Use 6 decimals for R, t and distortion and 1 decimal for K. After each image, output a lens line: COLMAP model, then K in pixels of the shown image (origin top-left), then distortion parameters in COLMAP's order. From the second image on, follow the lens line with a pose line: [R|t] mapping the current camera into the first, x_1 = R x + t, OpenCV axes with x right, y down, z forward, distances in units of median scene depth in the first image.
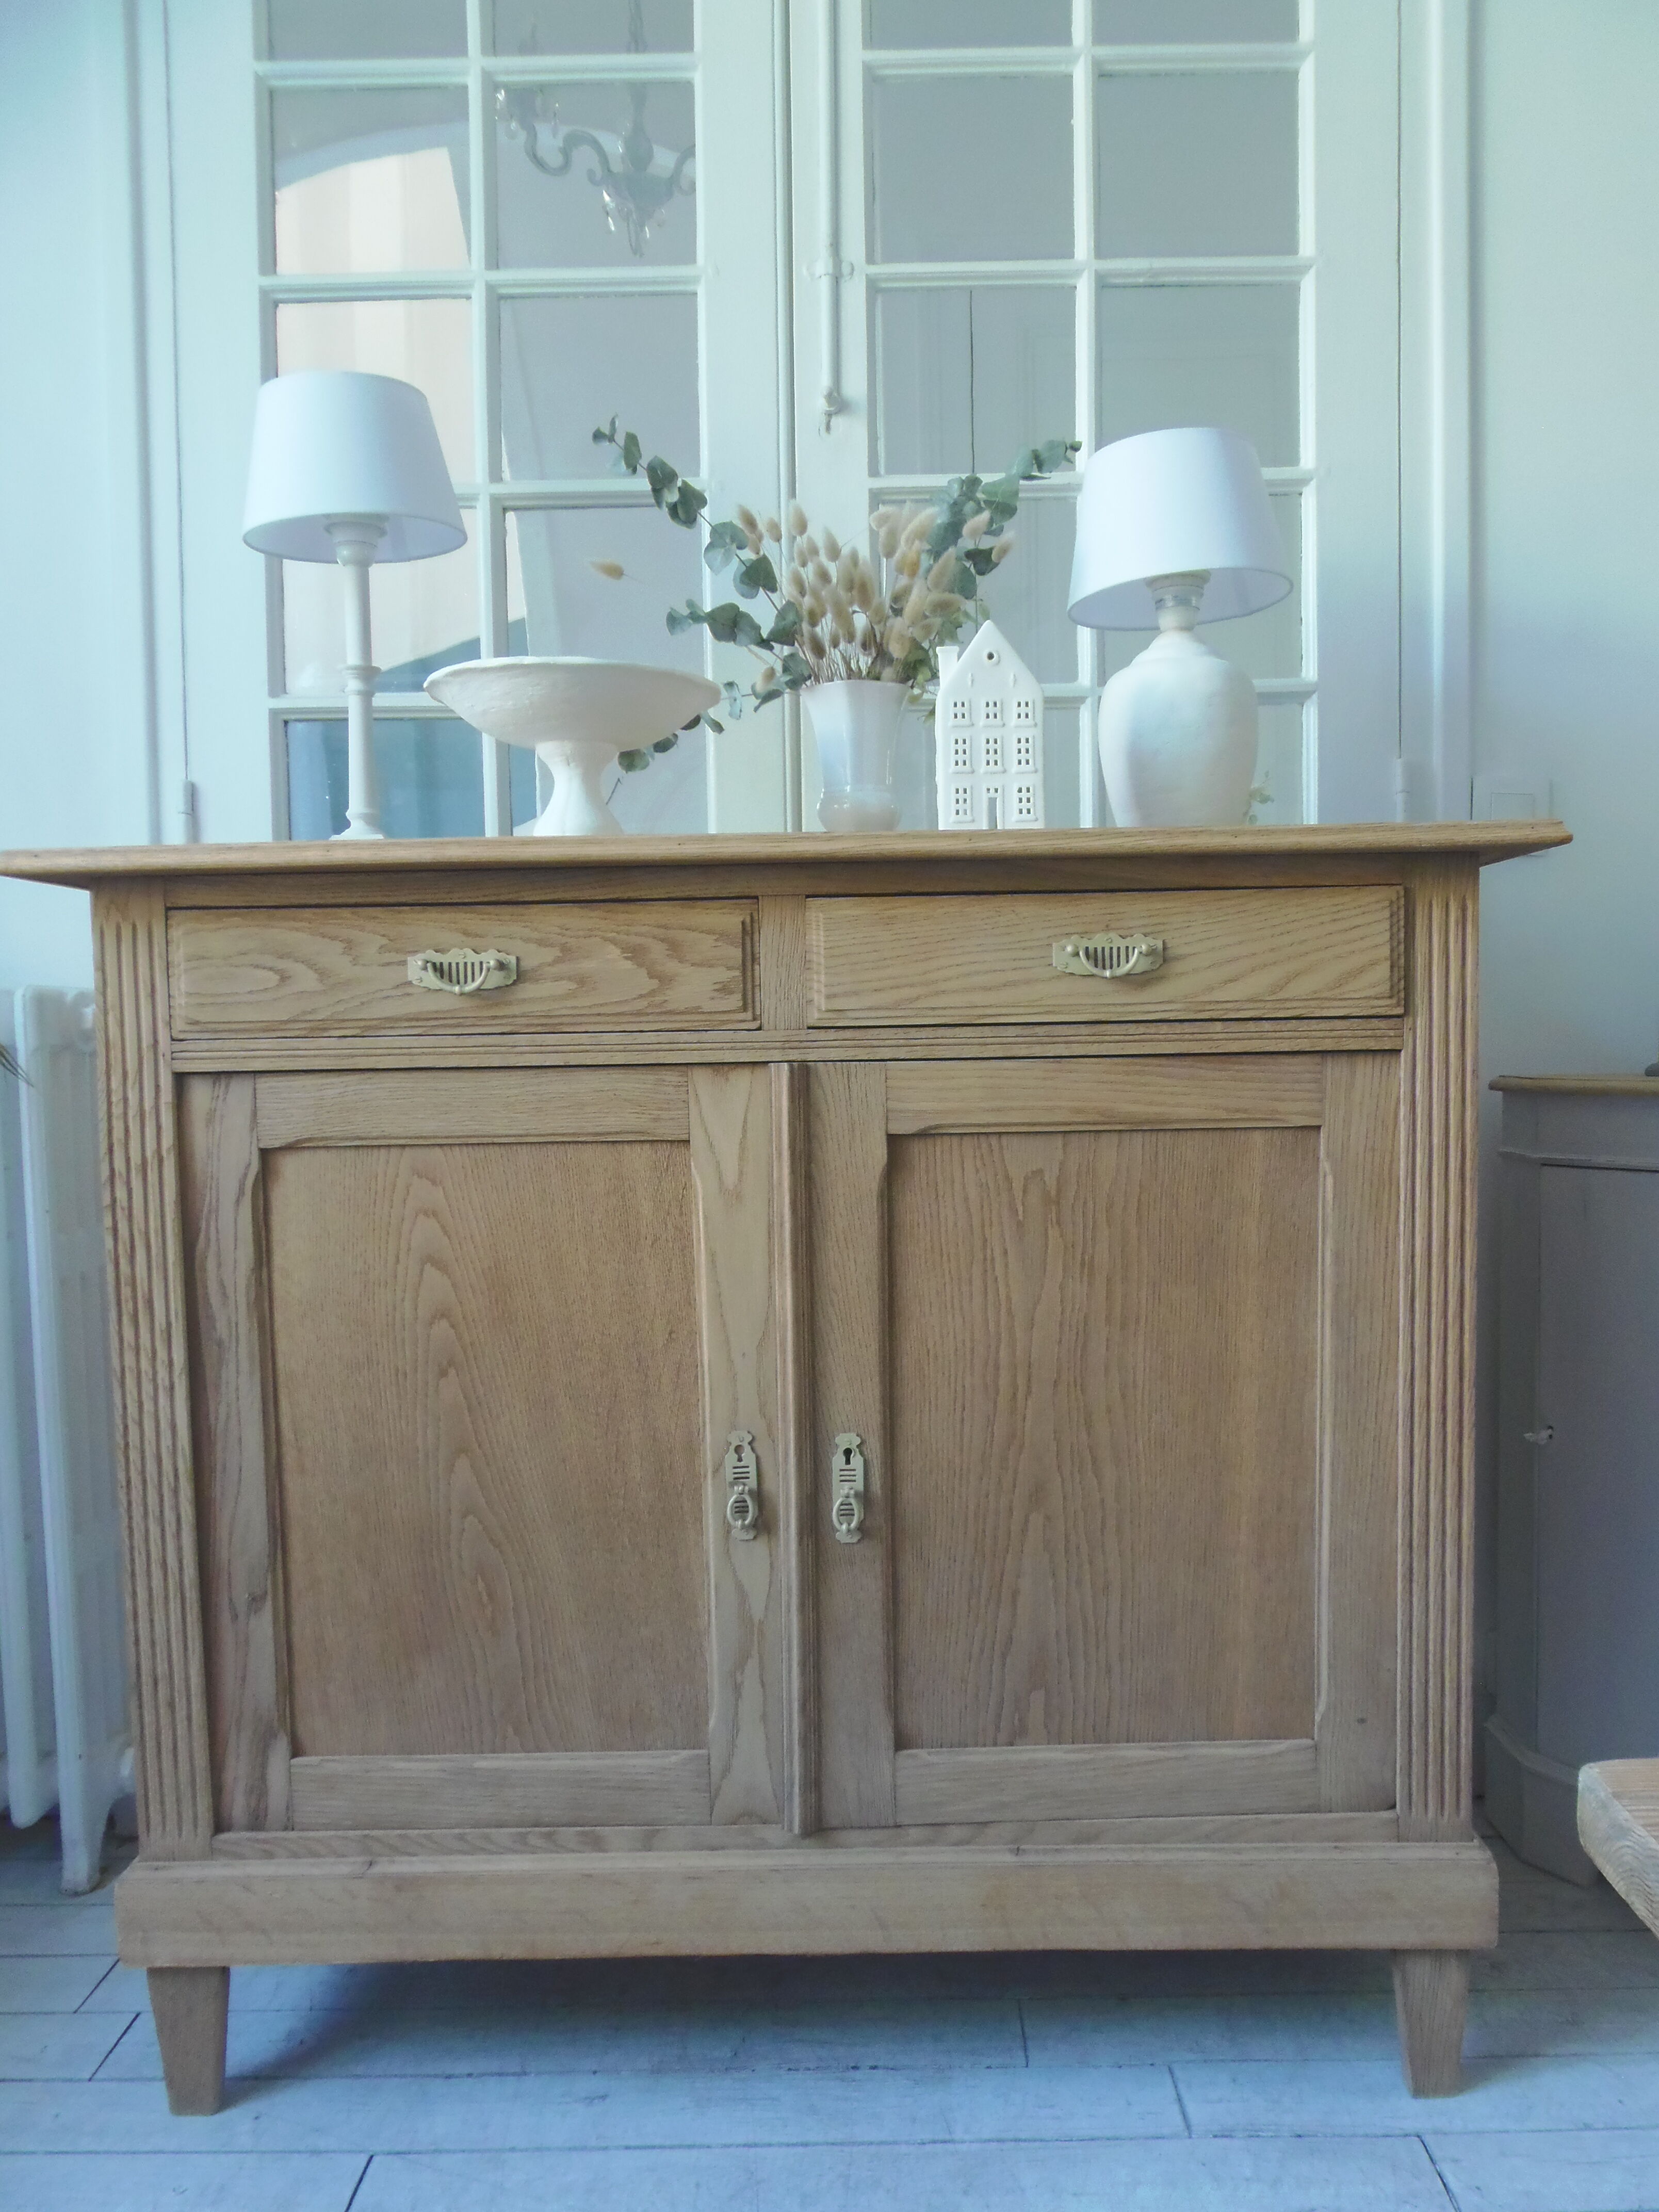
lens RADIAL K [[1597.9, 0, 858.1], [0, 1597.9, 1165.5], [0, 0, 1]] dist [-0.012991, -0.007652]
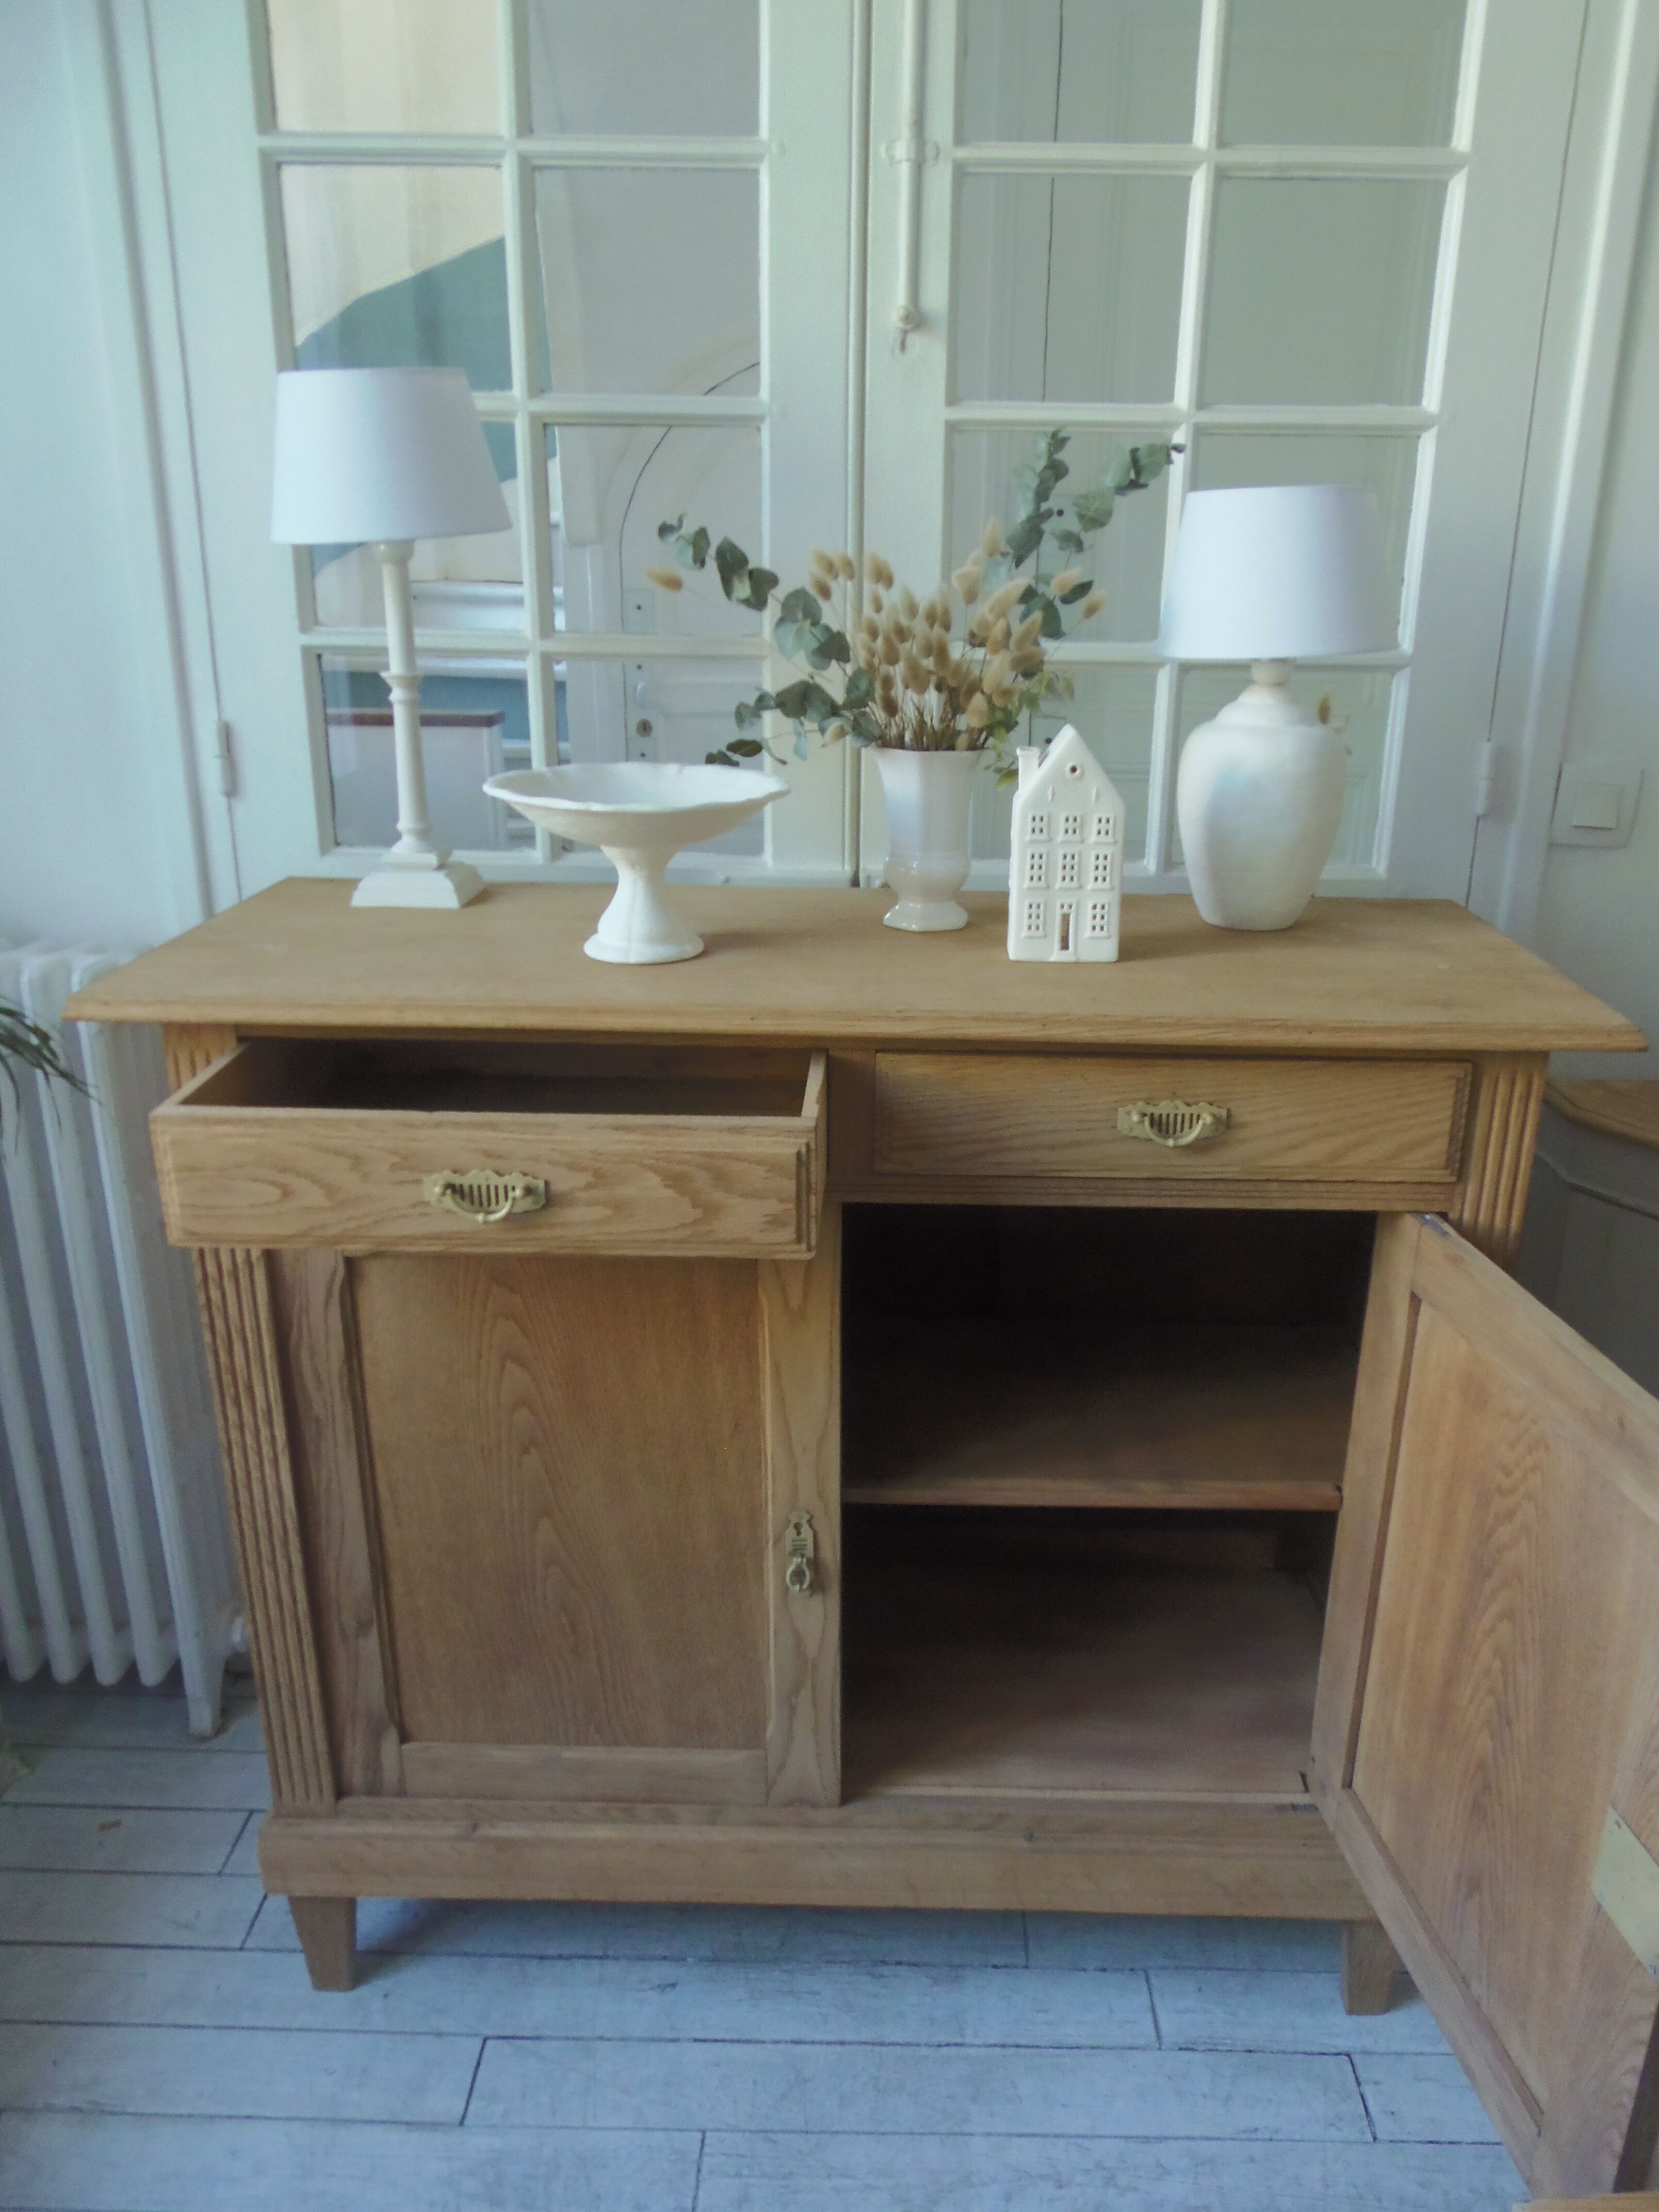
lens RADIAL K [[1599.5, 0, 864.1], [0, 1599.5, 1131.7], [0, 0, 1]] dist [-0.014580, -0.002487]
pose [[0.999541, 0.030290, 0.000574, -0.038140], [-0.029310, 0.962043, 0.271318, -0.380795], [0.007666, -0.271210, 0.962490, 0.018878]]
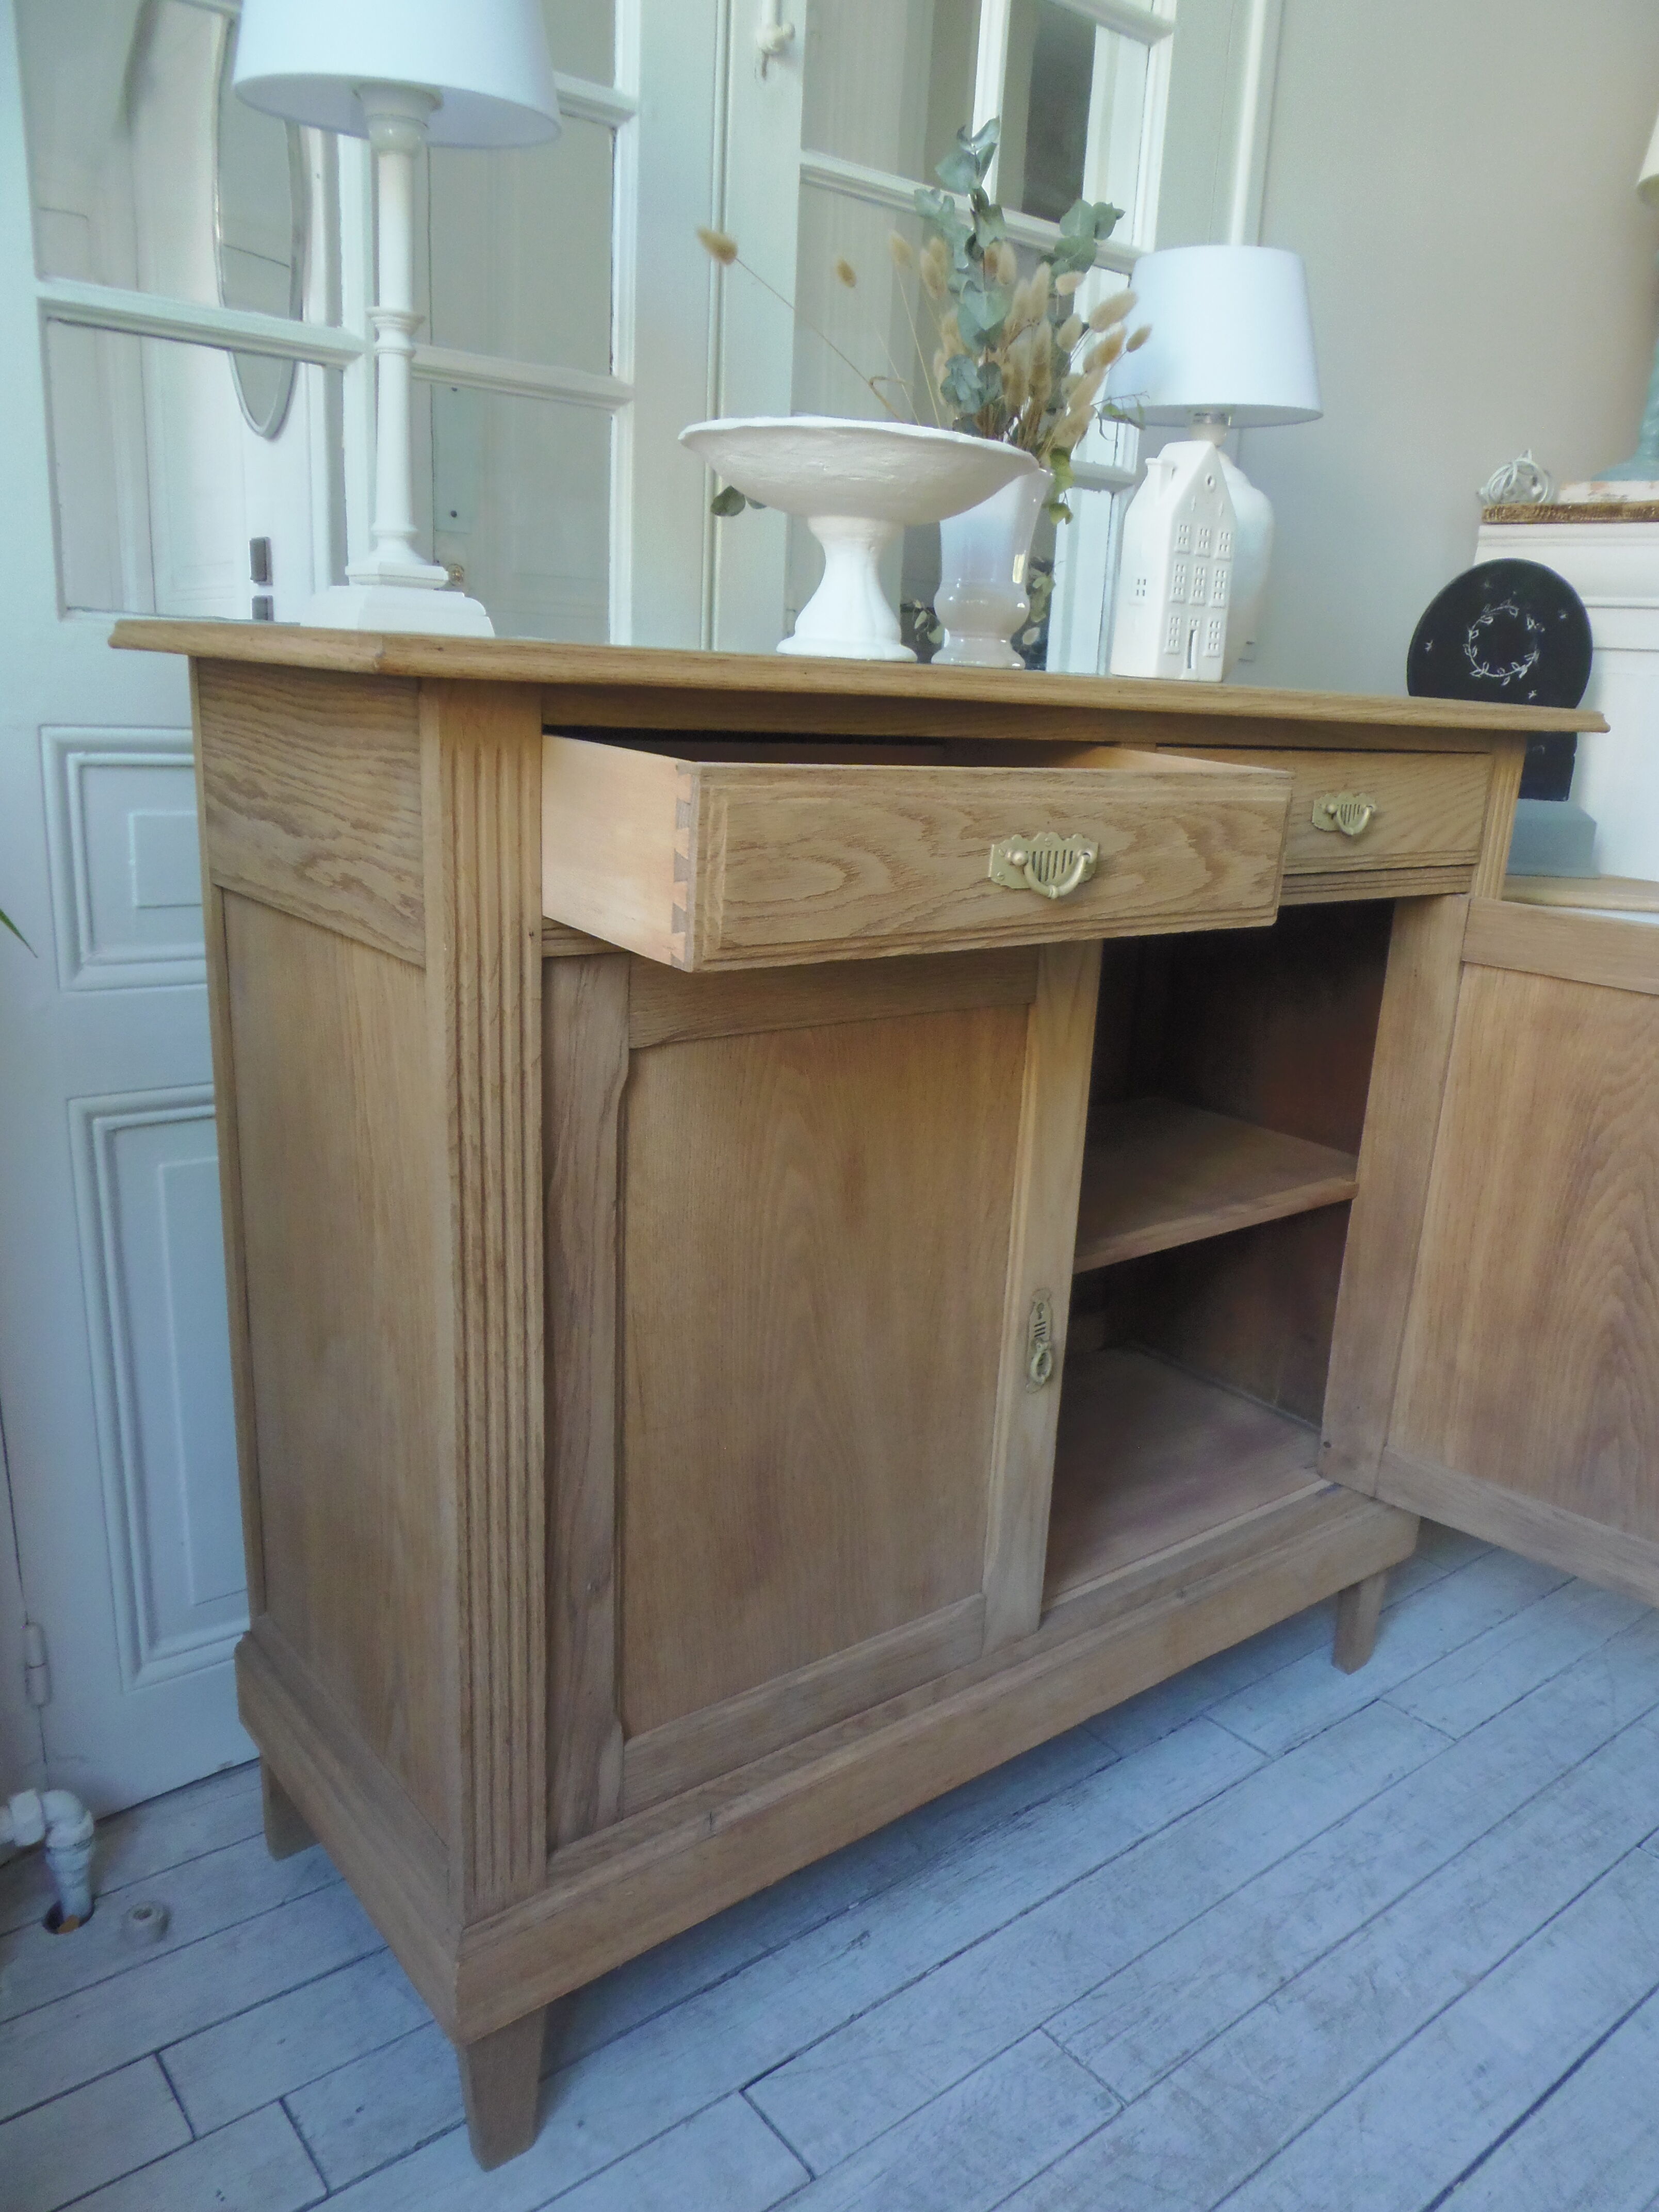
lens RADIAL K [[1611.0, 0, 870.2], [0, 1611.0, 1139.5], [0, 0, 1]] dist [-0.014404, -0.003236]
pose [[0.766693, -0.119606, 0.630775, -0.776224], [-0.025490, 0.976048, 0.216057, -0.137596], [-0.641508, -0.181728, 0.745280, 0.339023]]
